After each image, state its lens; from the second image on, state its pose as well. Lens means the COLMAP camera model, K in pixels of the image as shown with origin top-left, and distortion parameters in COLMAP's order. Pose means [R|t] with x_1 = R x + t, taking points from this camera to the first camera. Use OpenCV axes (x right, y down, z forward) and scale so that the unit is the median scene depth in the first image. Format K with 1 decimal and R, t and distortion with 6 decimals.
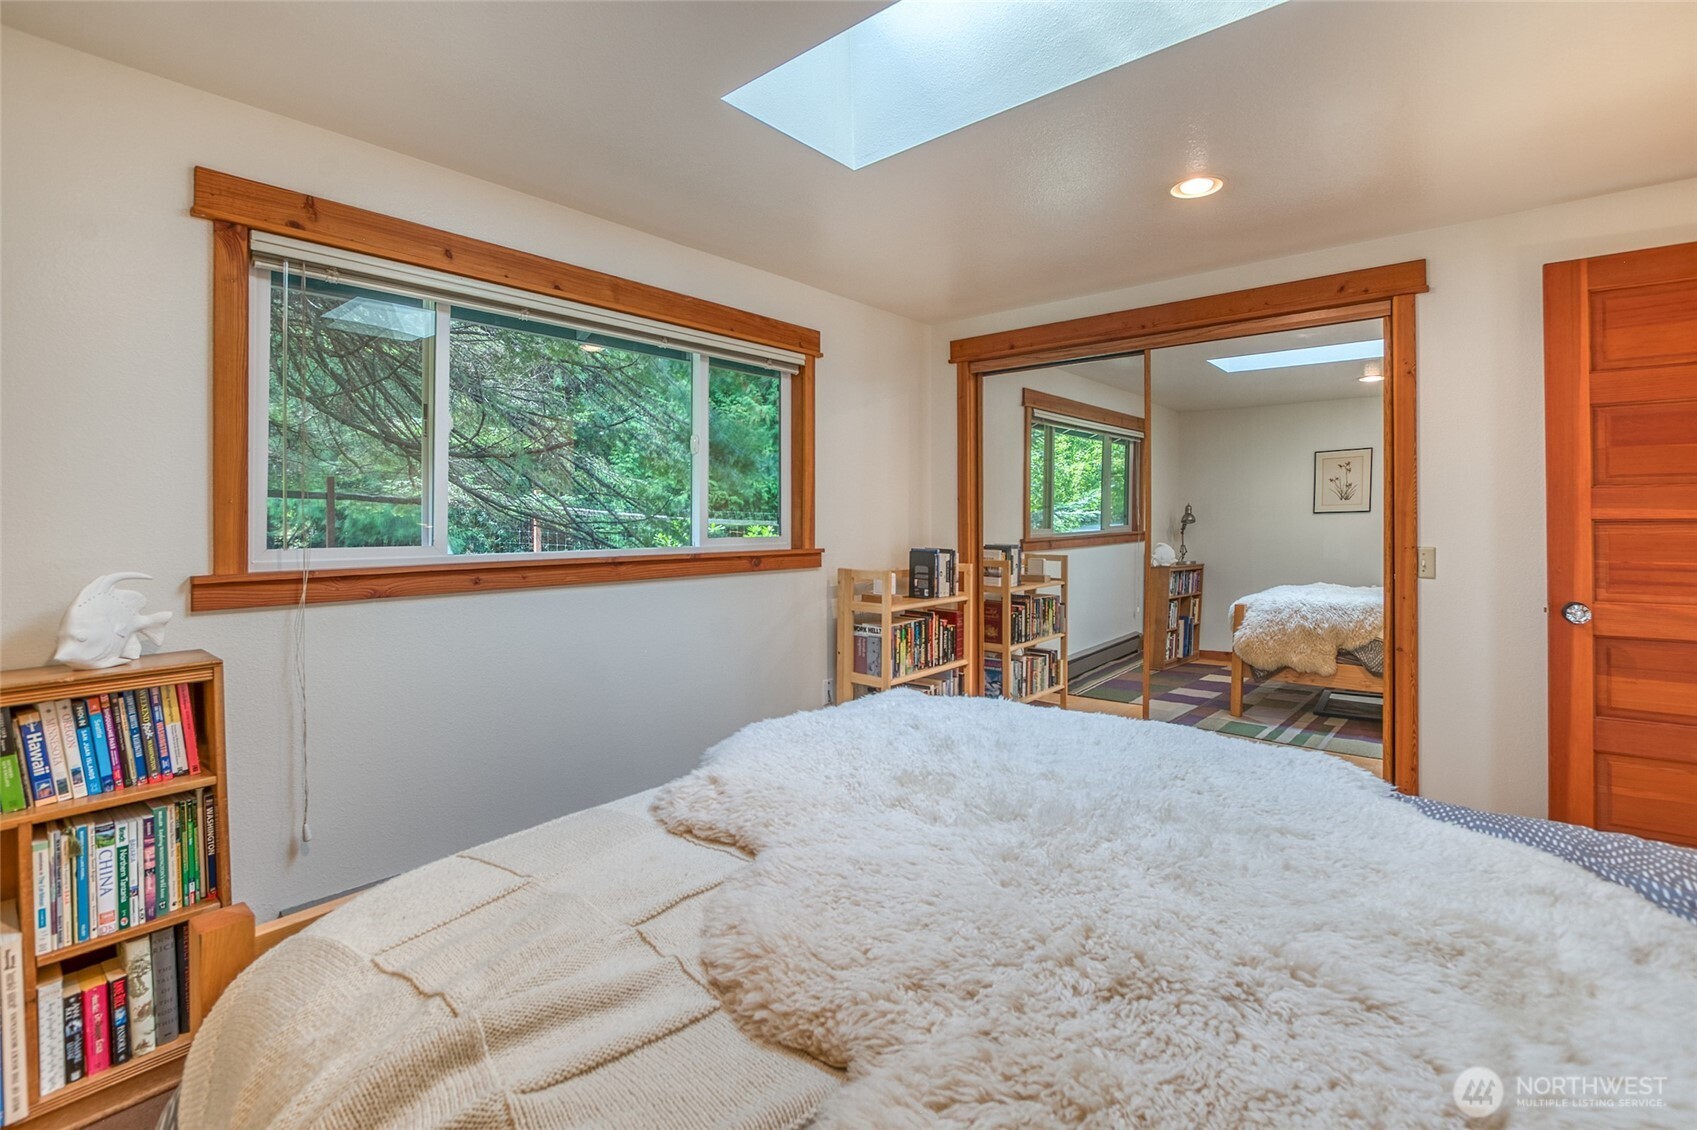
lens RADIAL K [[772.2, 0, 848.6], [0, 772.2, 533.6], [0, 0, 1]] dist [-0.000544, -0.000162]
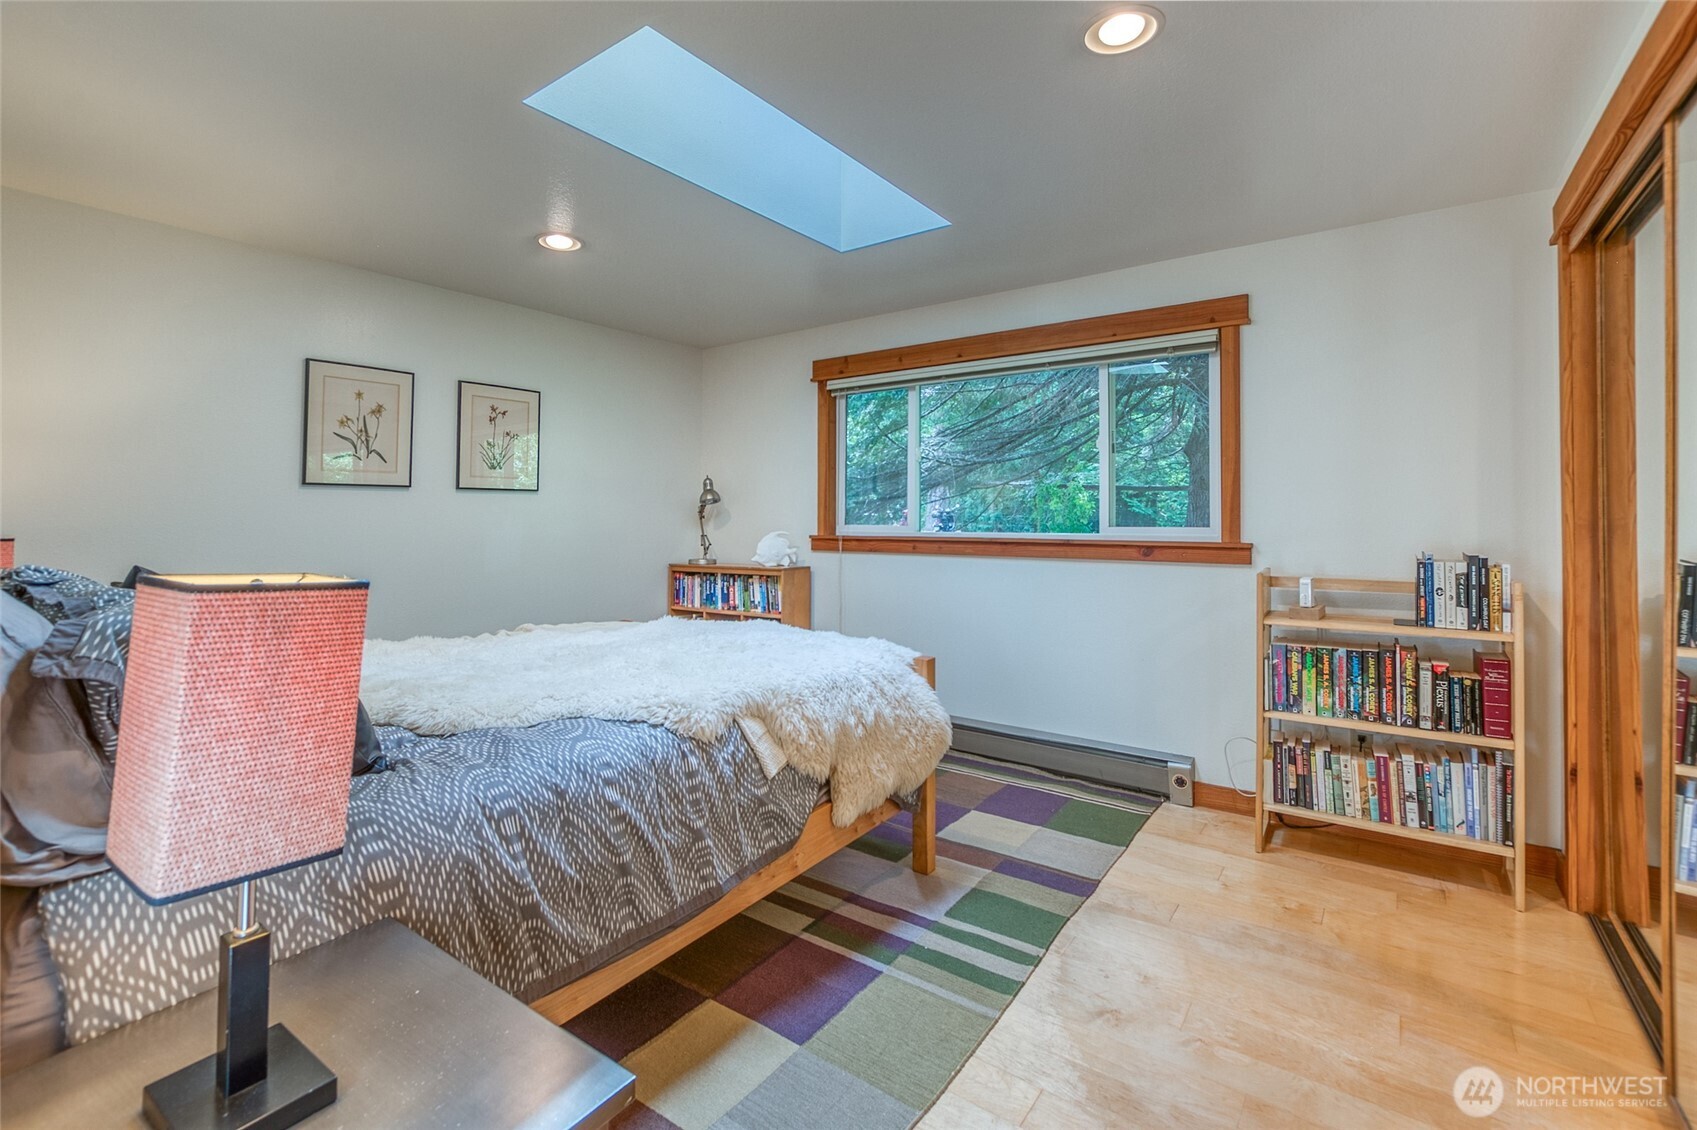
lens RADIAL K [[753.3, 0, 849.8], [0, 753.3, 497.6], [0, 0, 1]] dist [-0.000228, -0.000047]
pose [[0.099165, -0.021970, -0.994828, 0.770581], [-0.021354, 0.999479, -0.024201, -0.002237], [0.994842, 0.023643, 0.098644, 0.474669]]
